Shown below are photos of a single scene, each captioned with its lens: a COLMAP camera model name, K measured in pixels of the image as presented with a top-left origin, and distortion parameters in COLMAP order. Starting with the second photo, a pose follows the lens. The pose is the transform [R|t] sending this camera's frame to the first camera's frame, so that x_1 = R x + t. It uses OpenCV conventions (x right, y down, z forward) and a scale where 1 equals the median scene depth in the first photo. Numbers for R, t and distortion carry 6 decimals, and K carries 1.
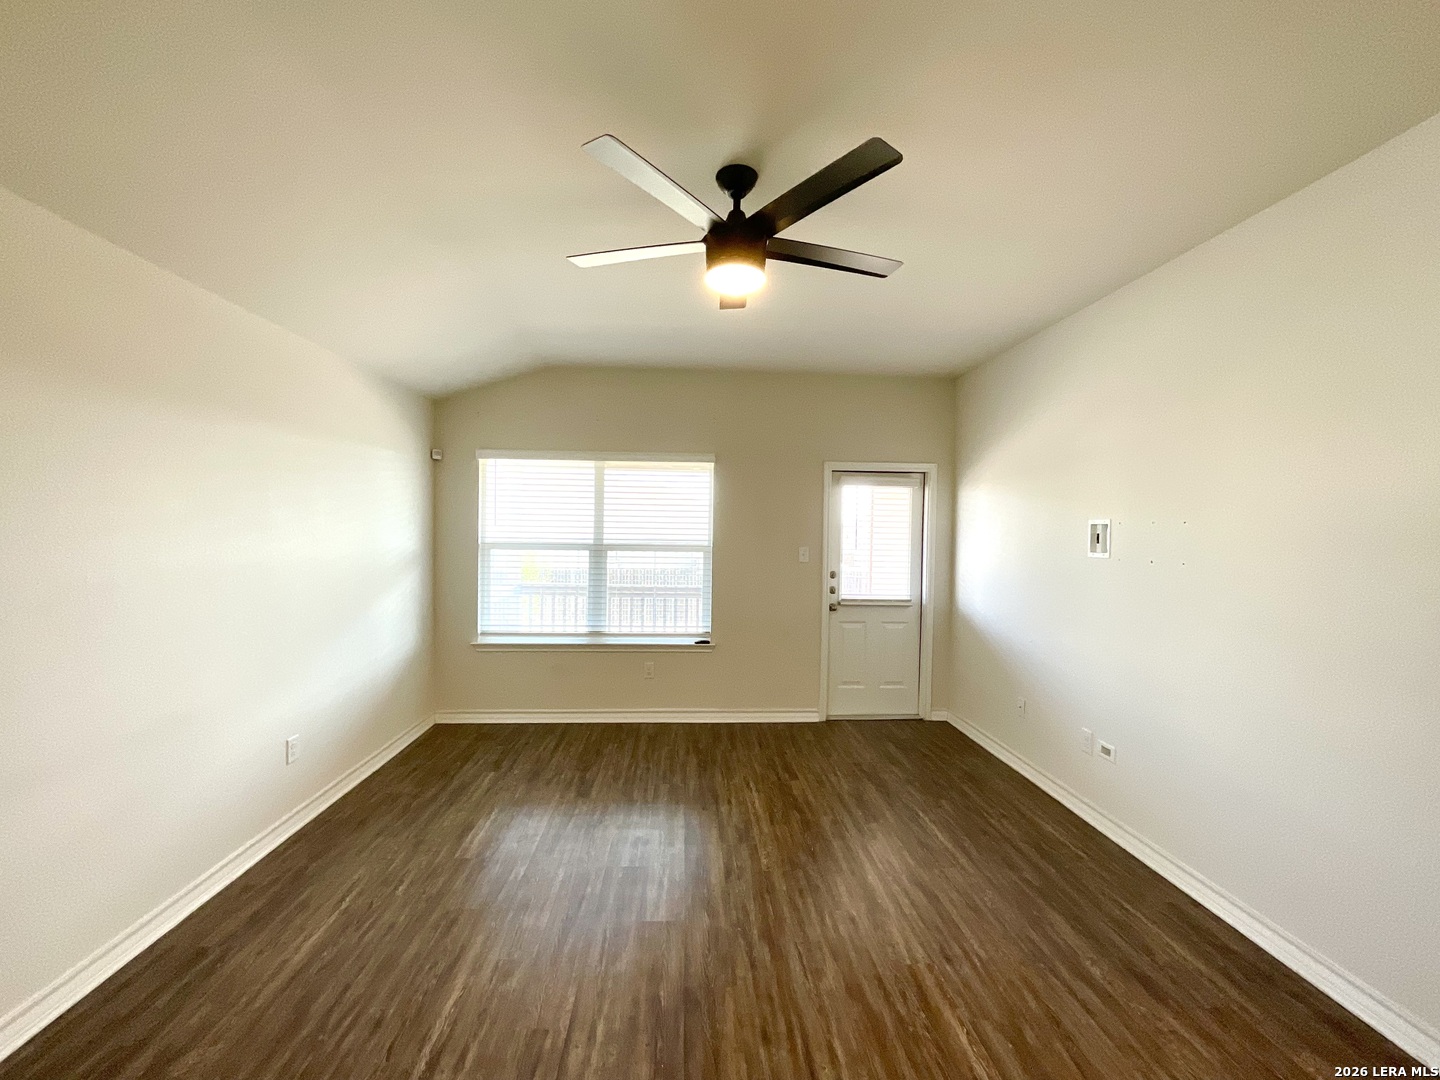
lens RADIAL K [[575.0, 0, 719.6], [0, 575.0, 546.9], [0, 0, 1]] dist [-0.008444, 0.000509]
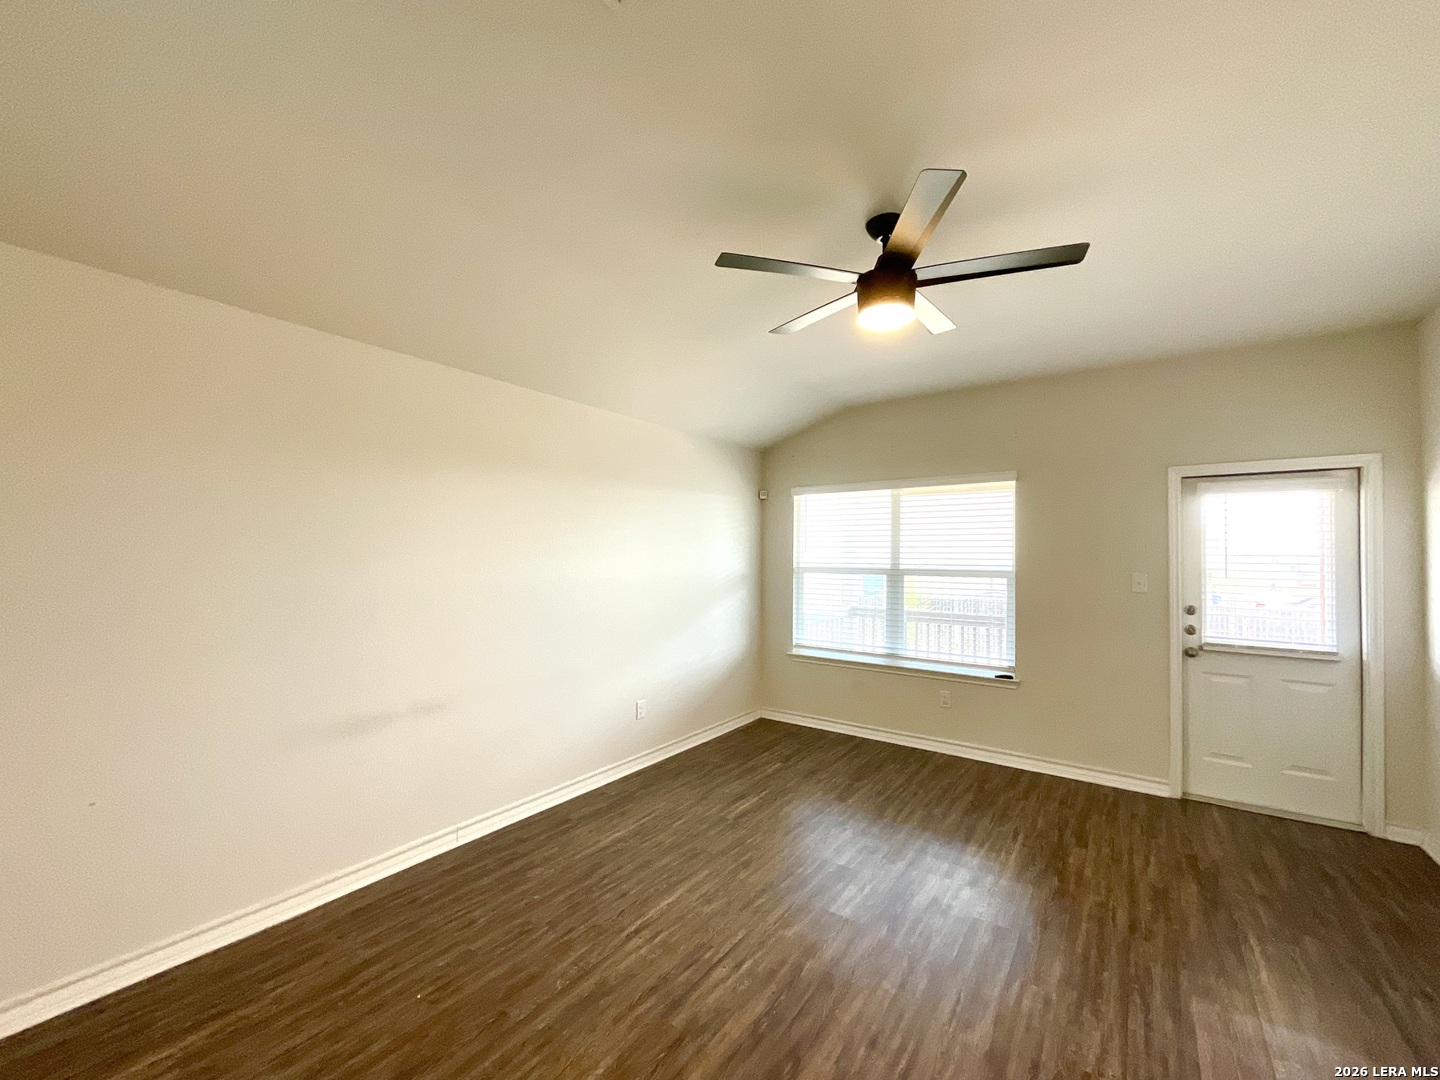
lens RADIAL K [[575.0, 0, 719.6], [0, 575.0, 546.9], [0, 0, 1]] dist [-0.008444, 0.000509]
pose [[0.776858, -0.018203, -0.629412, 0.199676], [-0.012290, 0.998953, -0.044060, 0.004961], [0.629555, 0.041964, 0.775822, -0.005027]]
